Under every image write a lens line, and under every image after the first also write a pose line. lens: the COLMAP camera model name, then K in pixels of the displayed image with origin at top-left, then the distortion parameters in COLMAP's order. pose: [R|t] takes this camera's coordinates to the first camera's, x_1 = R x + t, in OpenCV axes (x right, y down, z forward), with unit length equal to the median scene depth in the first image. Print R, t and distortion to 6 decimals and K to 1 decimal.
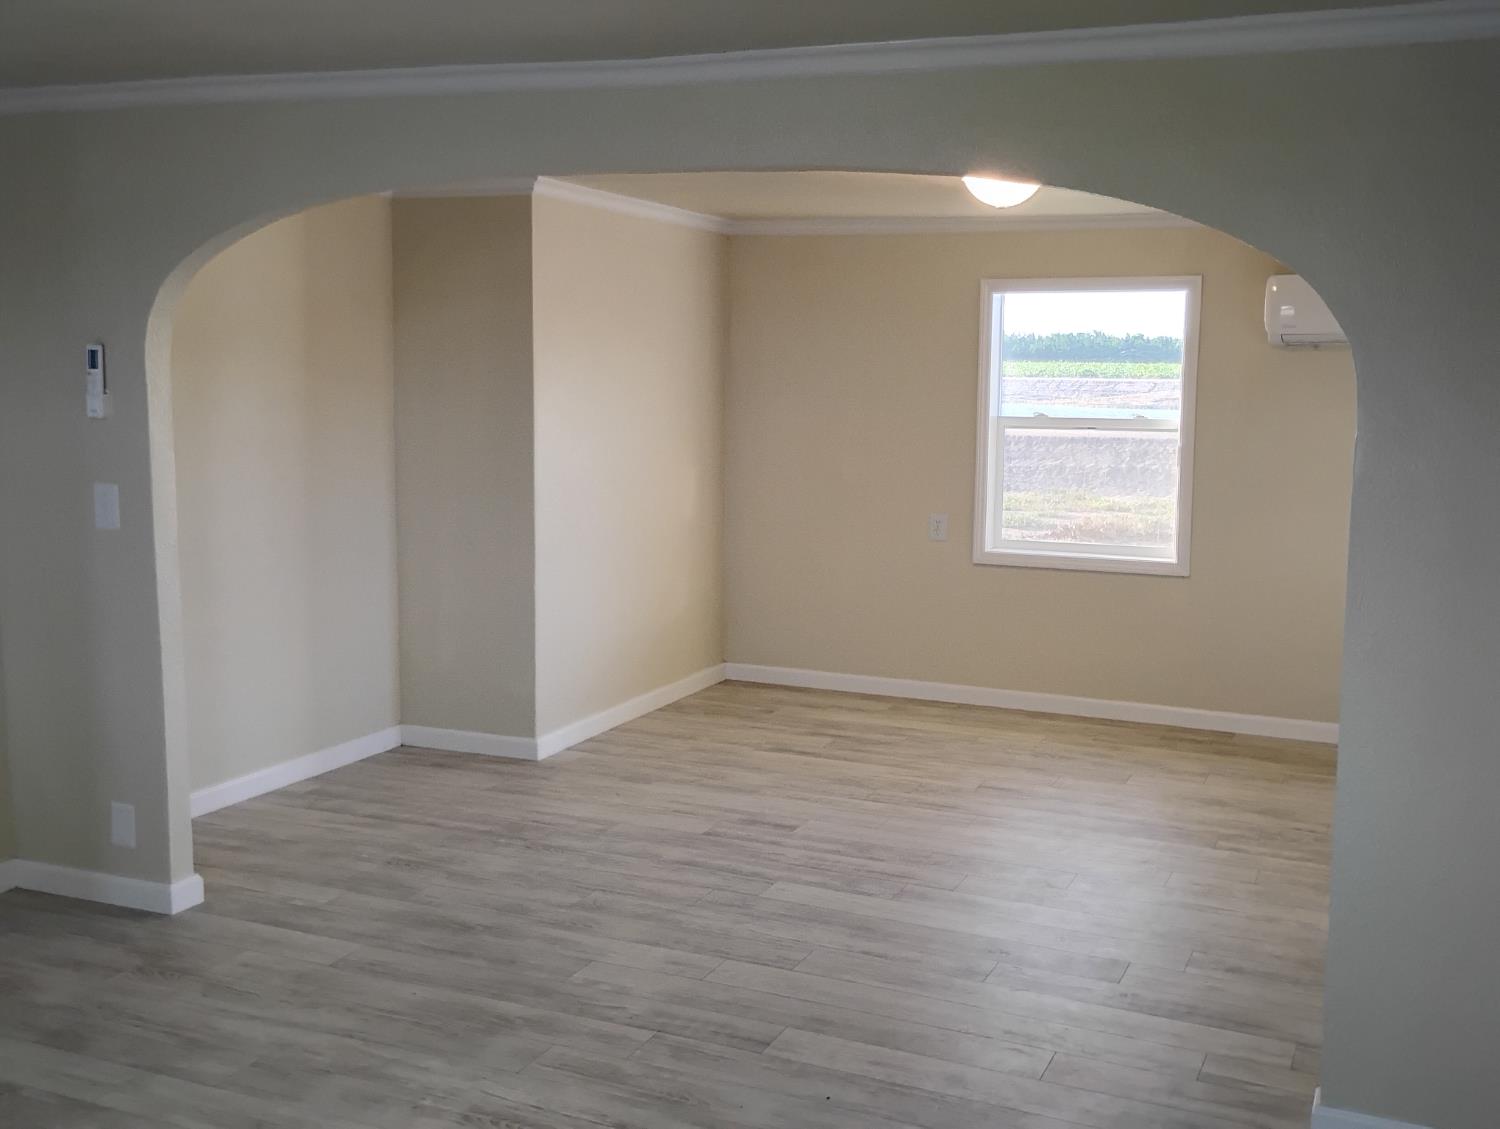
lens RADIAL K [[1417.3, 0, 750.0], [0, 1417.3, 564.5], [0, 0, 1]] dist [0.000291, 0.006181]
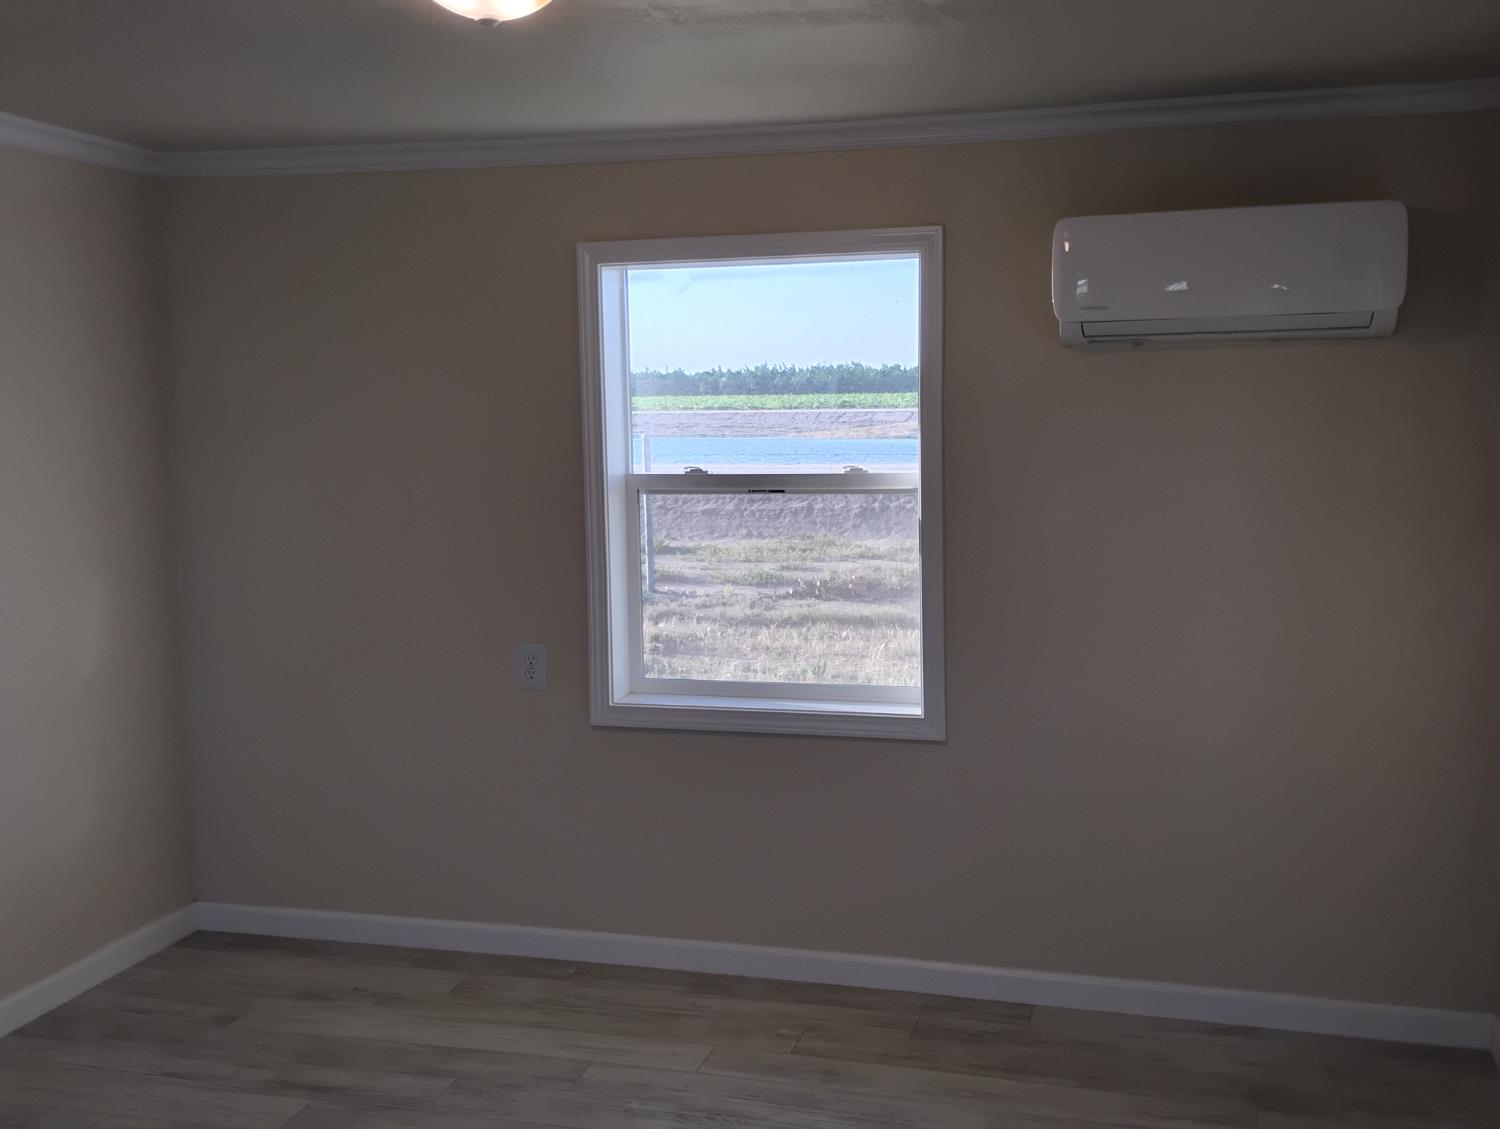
lens RADIAL K [[1274.2, 0, 750.0], [0, 1274.2, 564.5], [0, 0, 1]] dist [0.007783, 0.004604]
pose [[0.989112, -0.041677, 0.141141, 0.074604], [0.043581, 0.998996, -0.010424, -0.029434], [-0.140565, 0.016461, 0.989935, 0.229647]]
